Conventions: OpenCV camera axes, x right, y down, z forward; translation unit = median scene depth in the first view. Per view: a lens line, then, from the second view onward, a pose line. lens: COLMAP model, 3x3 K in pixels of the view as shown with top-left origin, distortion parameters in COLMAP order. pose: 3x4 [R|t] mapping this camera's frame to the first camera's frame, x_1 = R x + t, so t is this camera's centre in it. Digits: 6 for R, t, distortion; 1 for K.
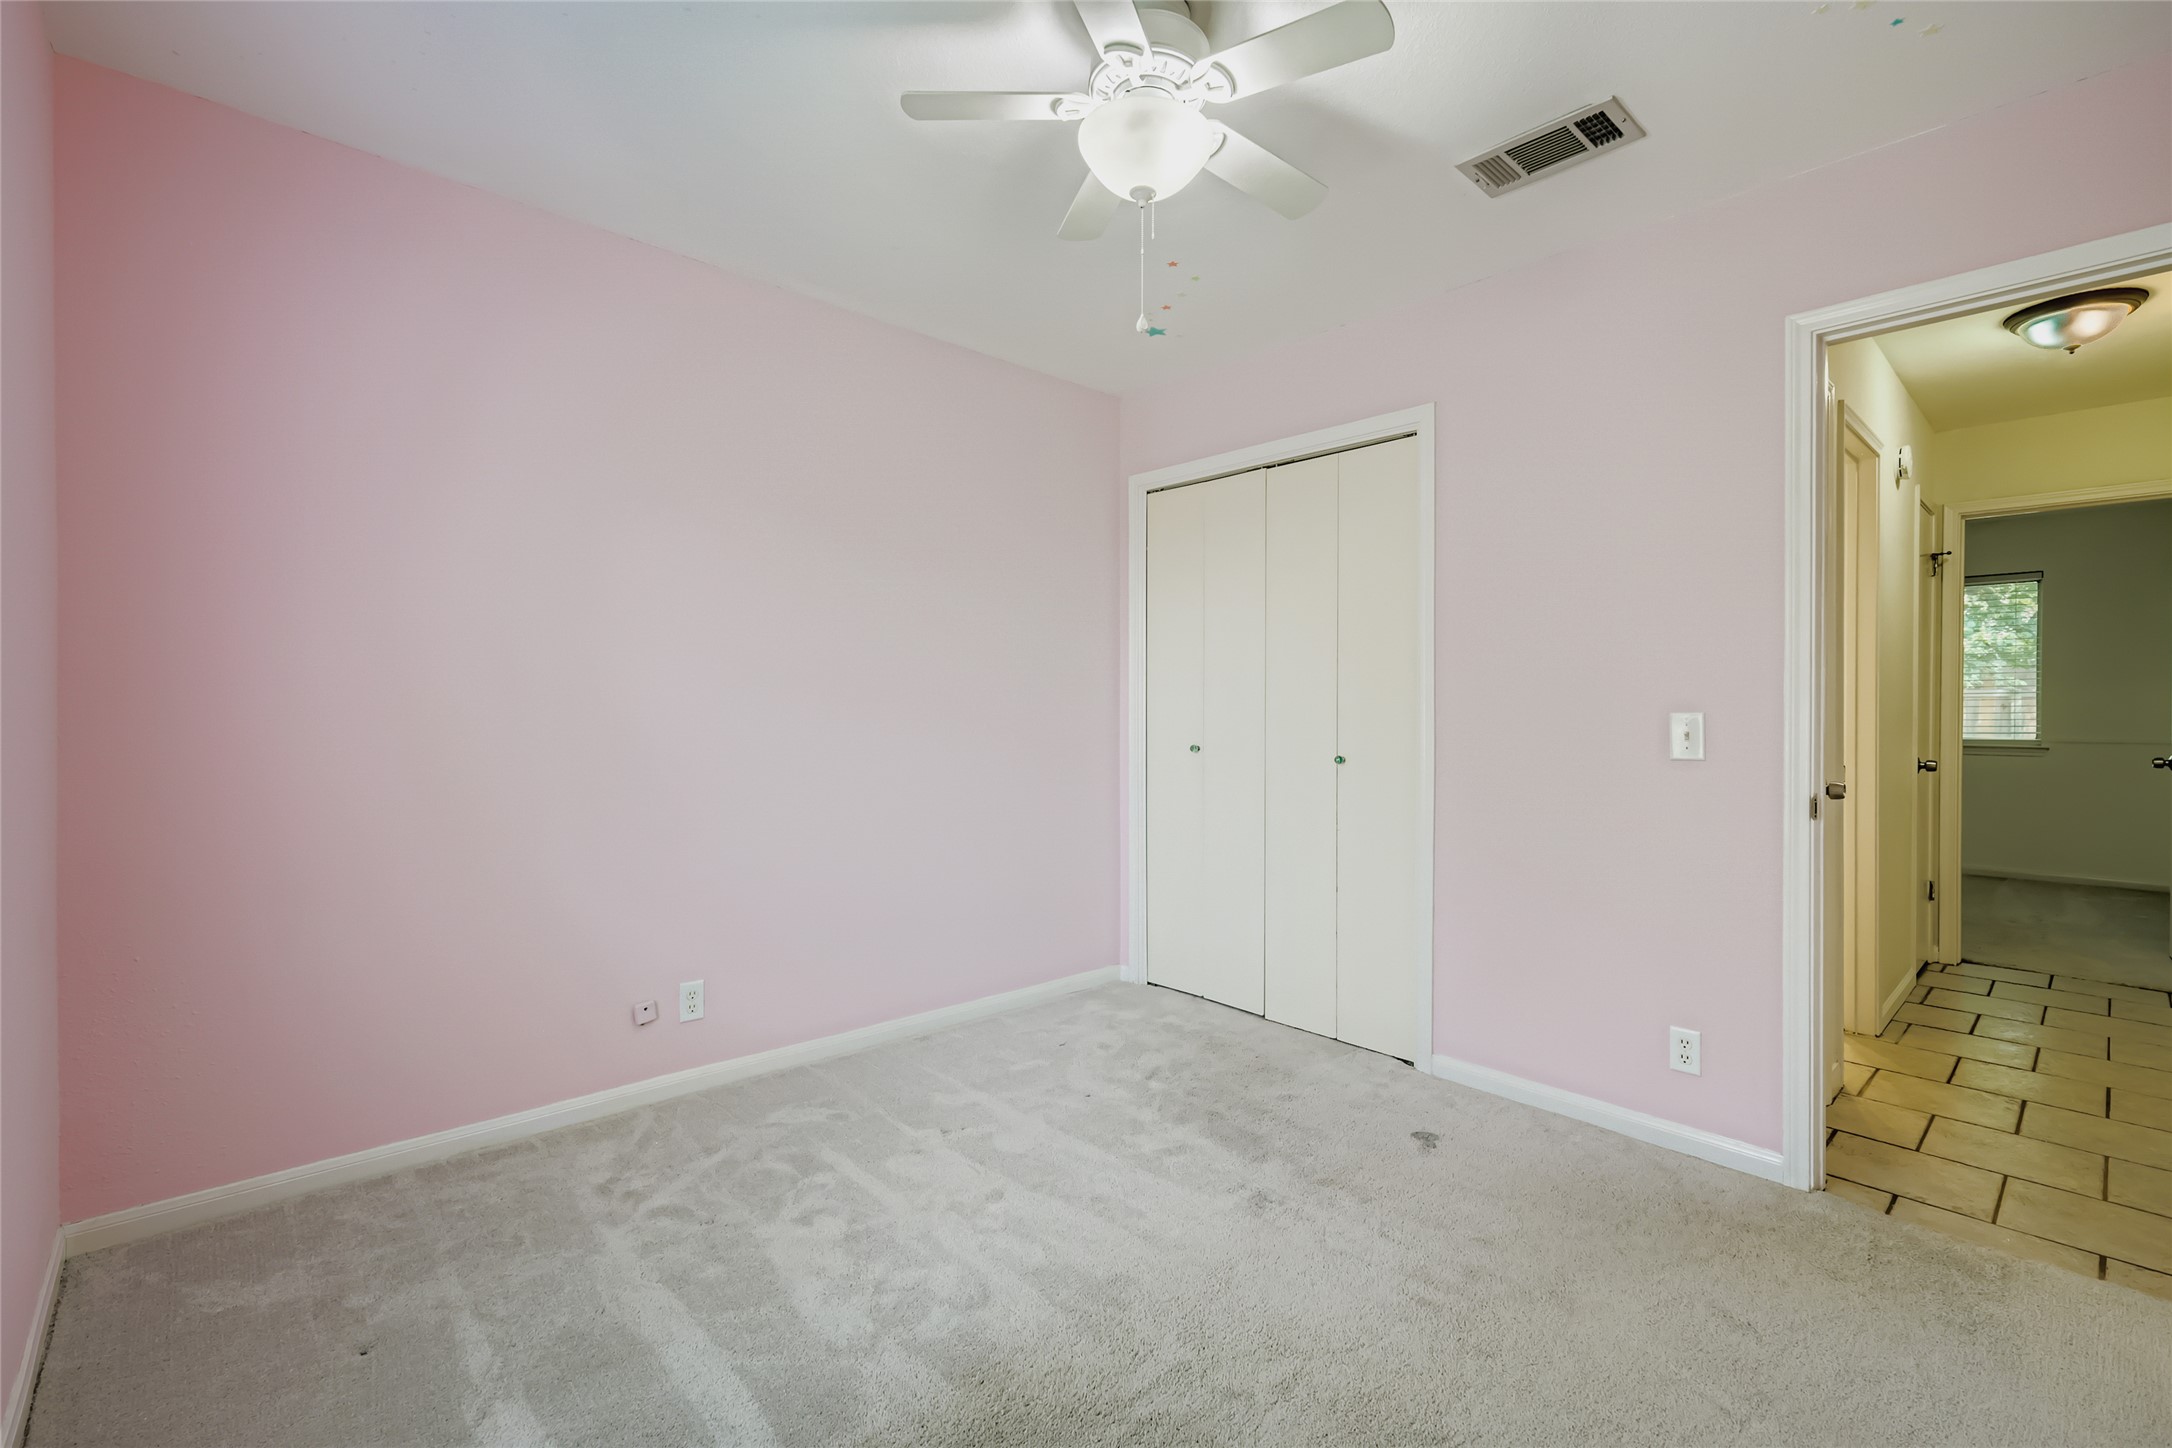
lens RADIAL K [[960.9, 0, 1078.6], [0, 960.9, 715.9], [0, 0, 1]] dist [0.000335, -0.000264]
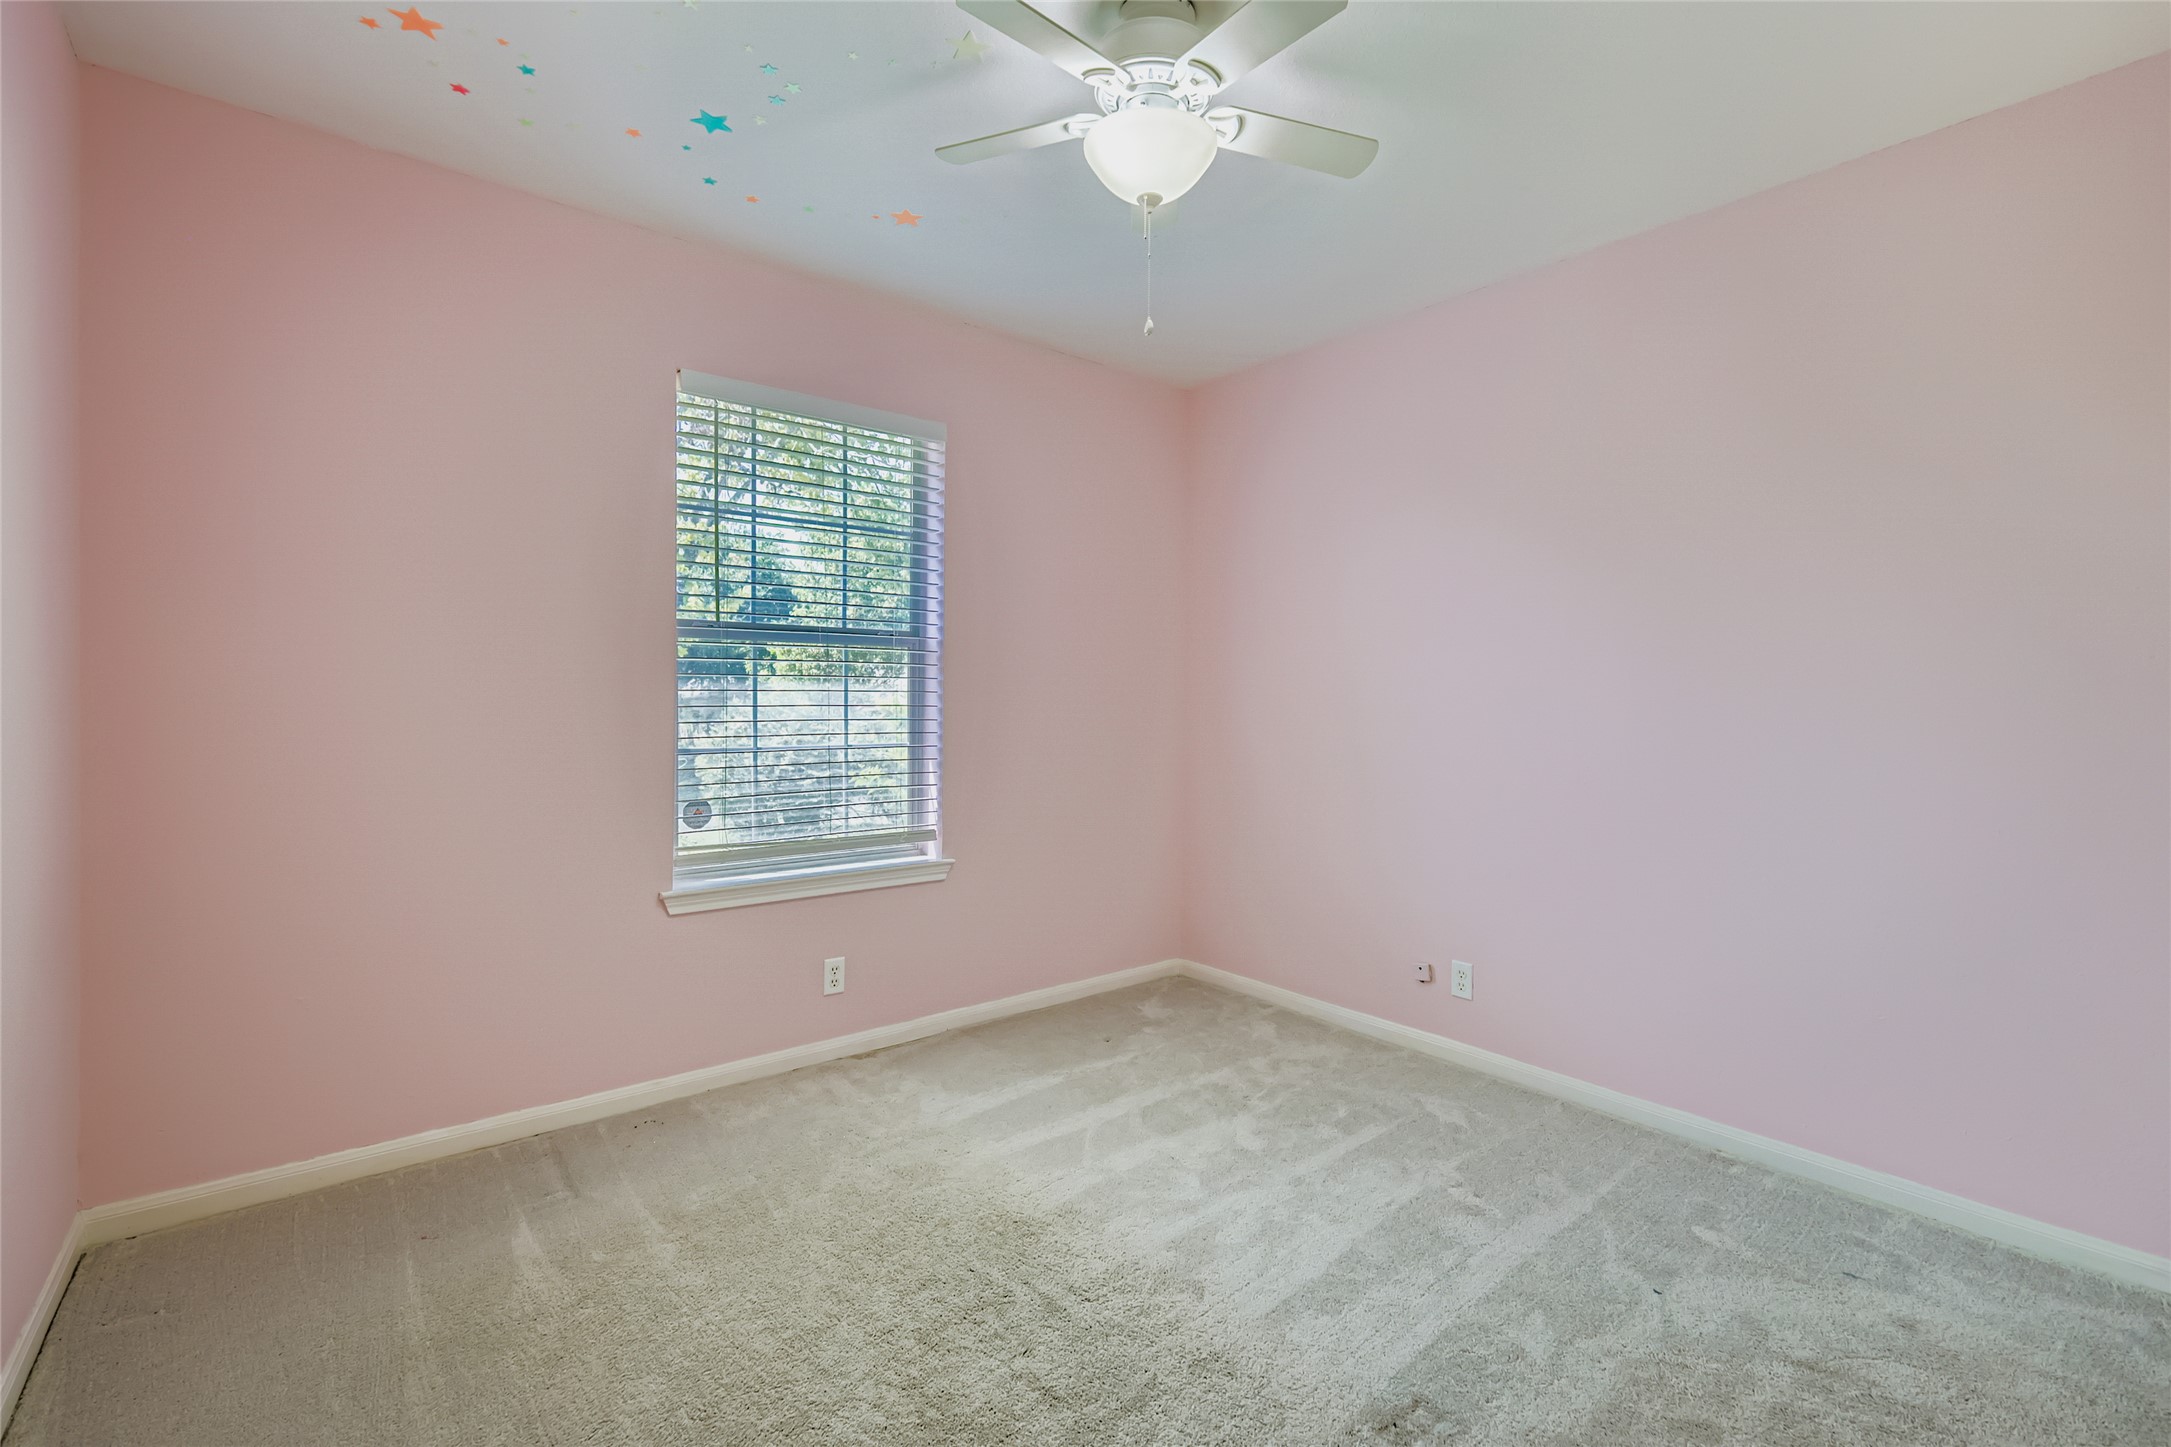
lens RADIAL K [[960.5, 0, 1078.6], [0, 960.5, 714.2], [0, 0, 1]] dist [0.000335, -0.000264]
pose [[-0.079384, 0.008675, -0.996806, 0.789487], [-0.013691, 0.999858, 0.009792, -0.008423], [0.996750, 0.014425, -0.079254, 0.725050]]
